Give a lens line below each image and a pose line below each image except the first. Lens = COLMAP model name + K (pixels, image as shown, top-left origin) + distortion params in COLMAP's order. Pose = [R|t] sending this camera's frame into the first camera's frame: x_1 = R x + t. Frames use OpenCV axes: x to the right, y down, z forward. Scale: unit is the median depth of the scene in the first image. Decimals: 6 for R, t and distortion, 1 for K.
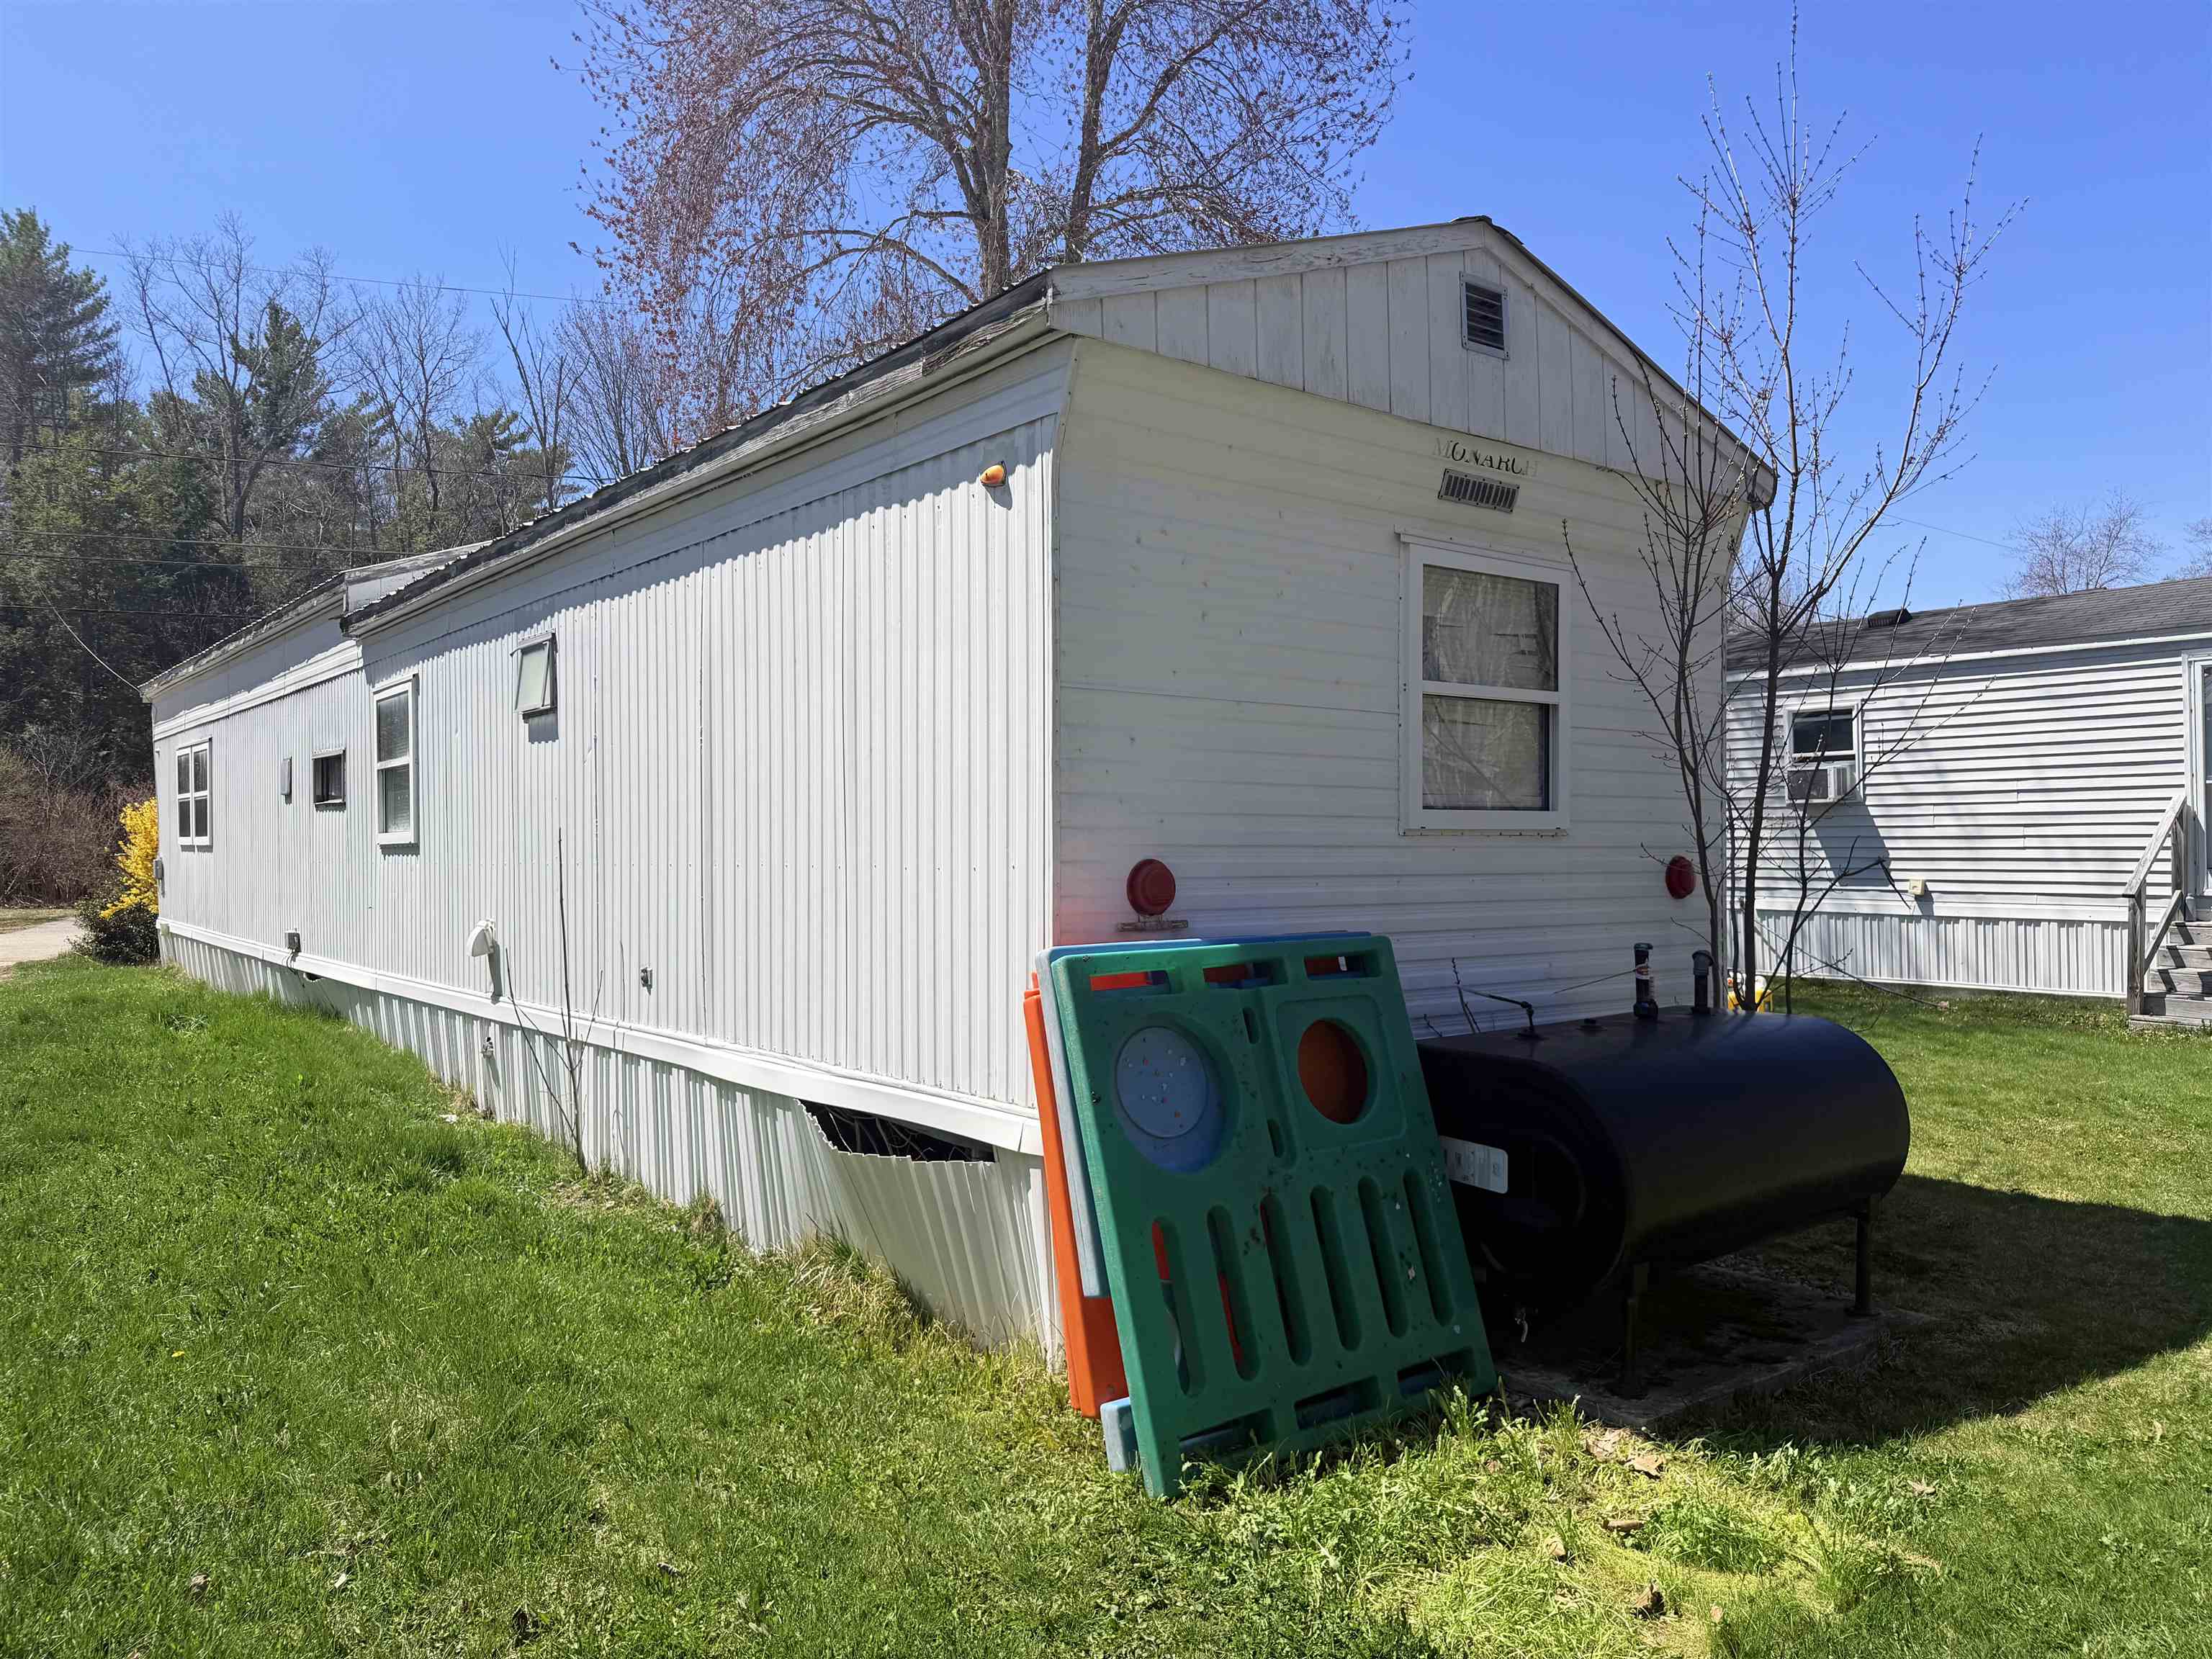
lens RADIAL K [[1550.0, 0, 1106.0], [0, 1550.0, 829.5], [0, 0, 1]] dist [-0.001372, -0.000215]
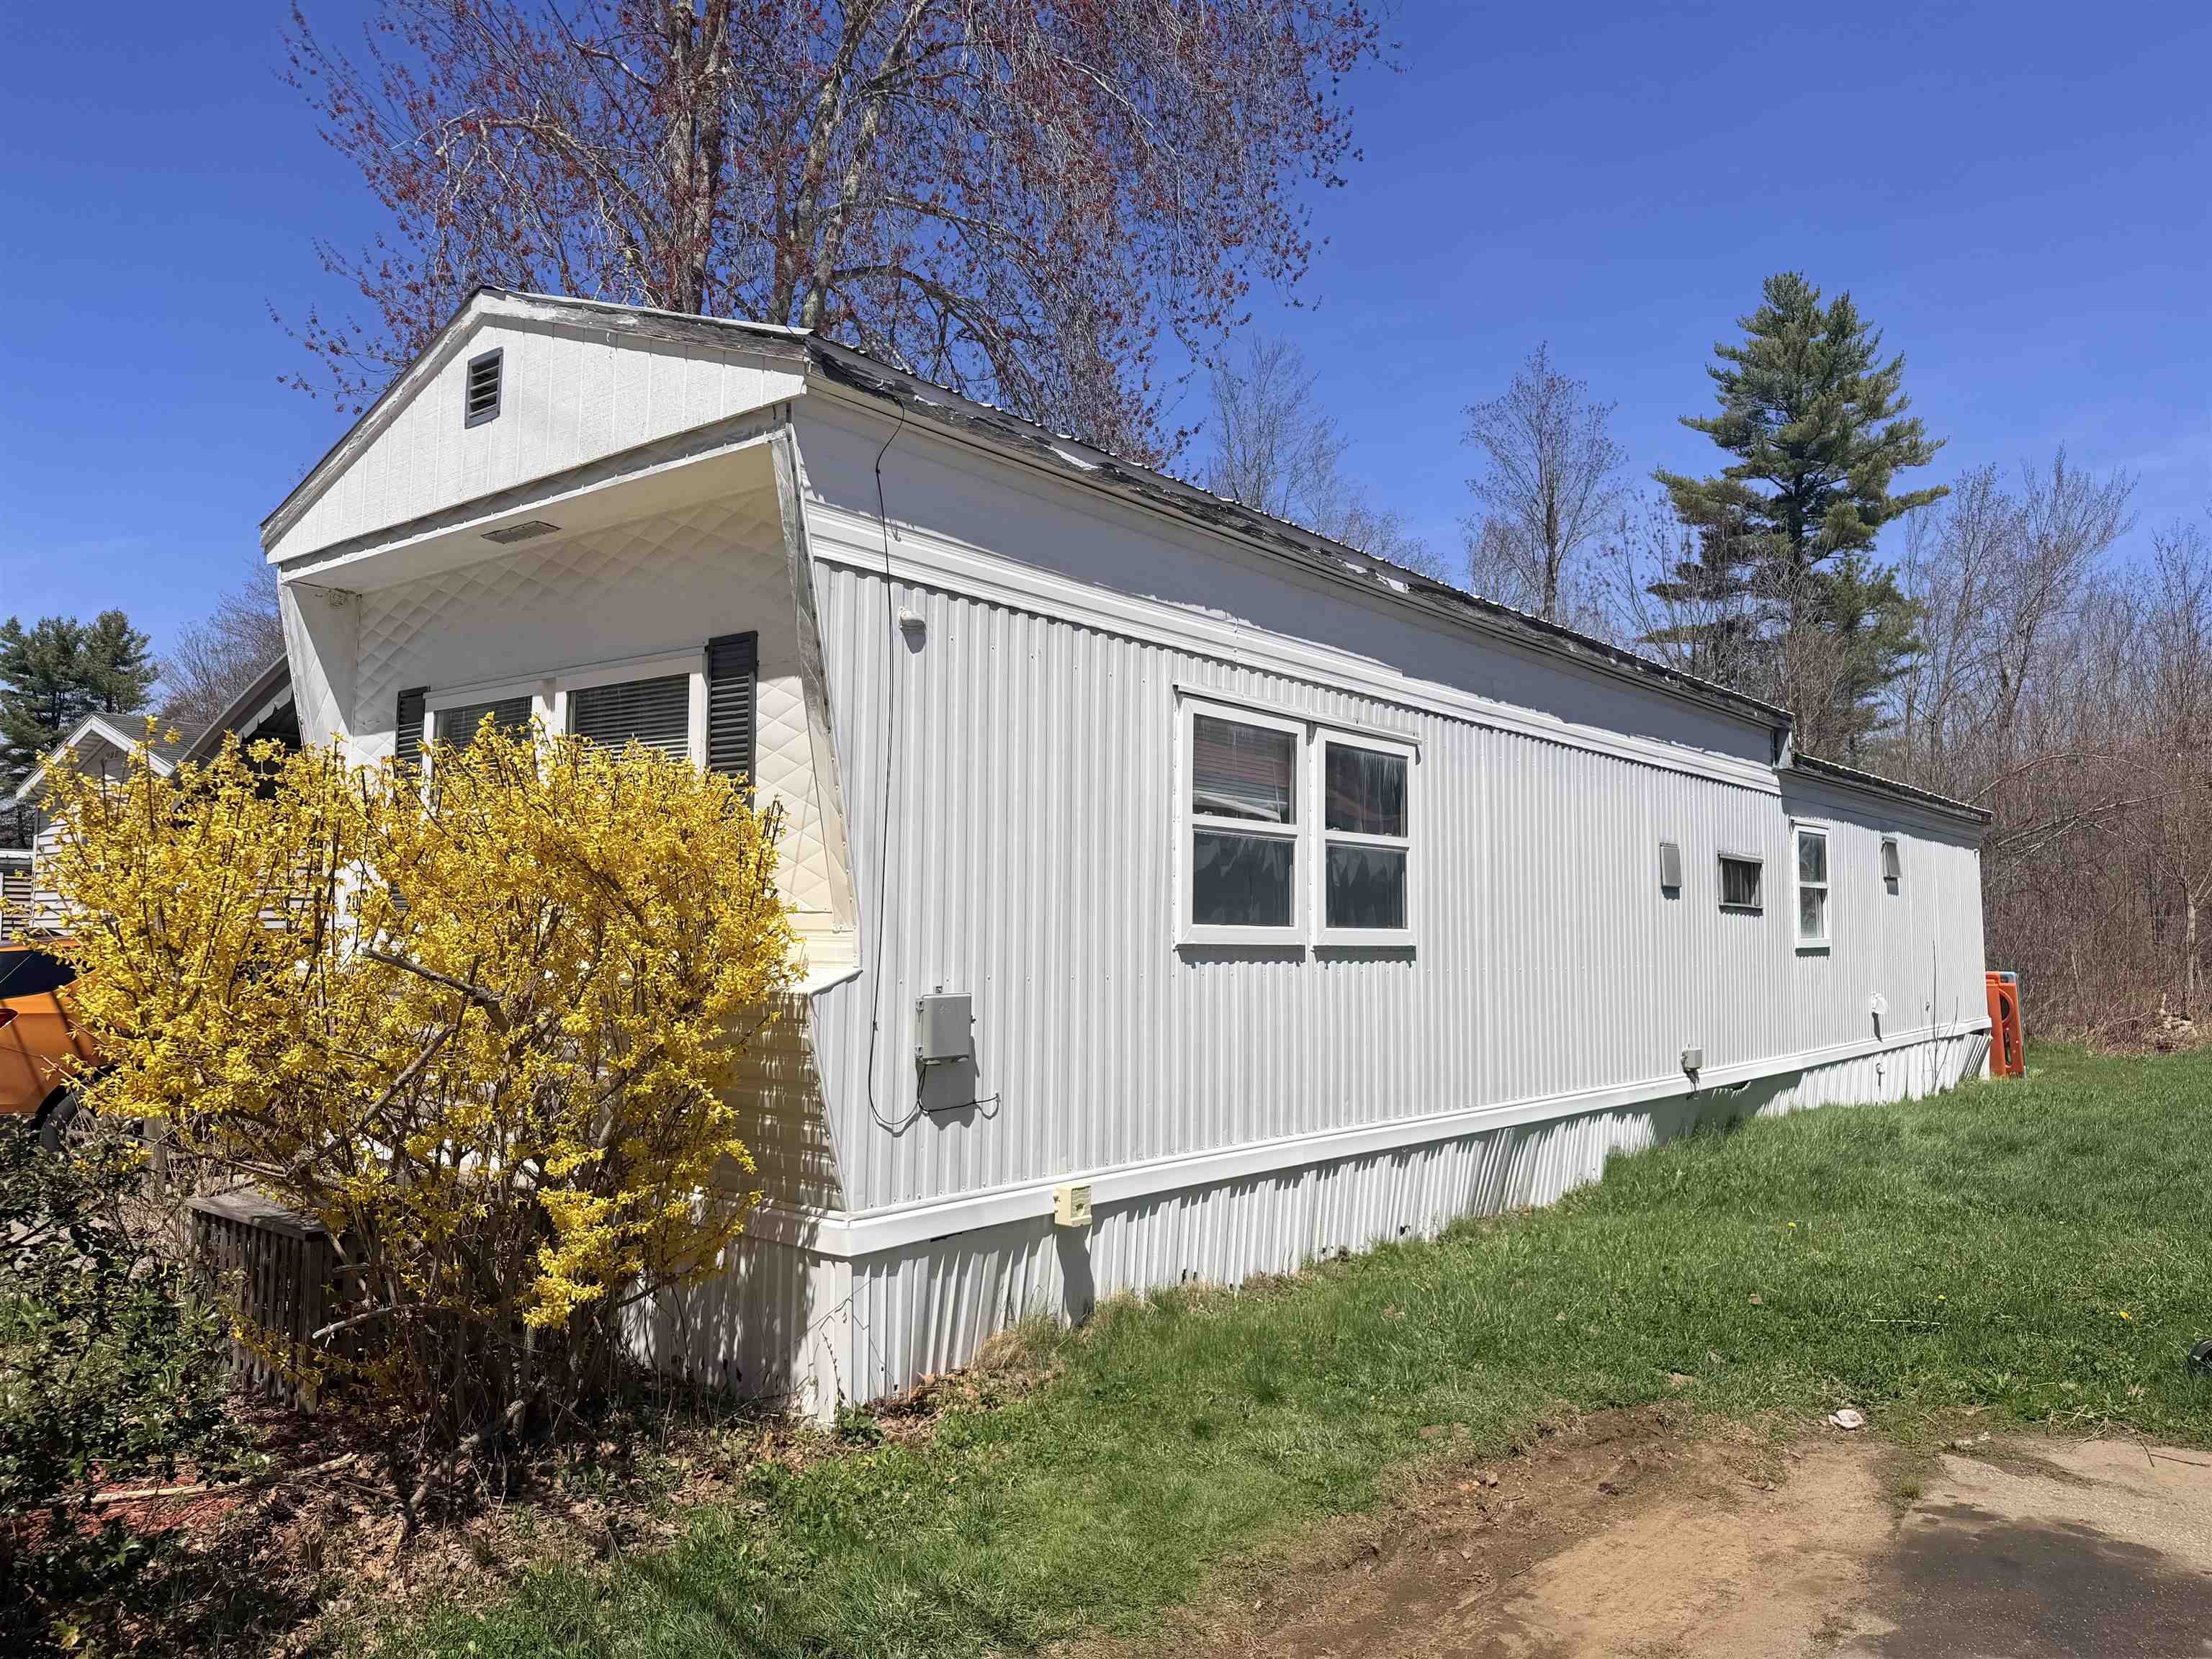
lens RADIAL K [[1550.0, 0, 1106.0], [0, 1550.0, 829.5], [0, 0, 1]] dist [-0.001372, -0.000215]
pose [[-0.198951, 0.092157, 0.975667, -1.486392], [0.007837, 0.995686, -0.092450, 0.023932], [-0.979978, -0.010747, -0.198815, 1.697348]]
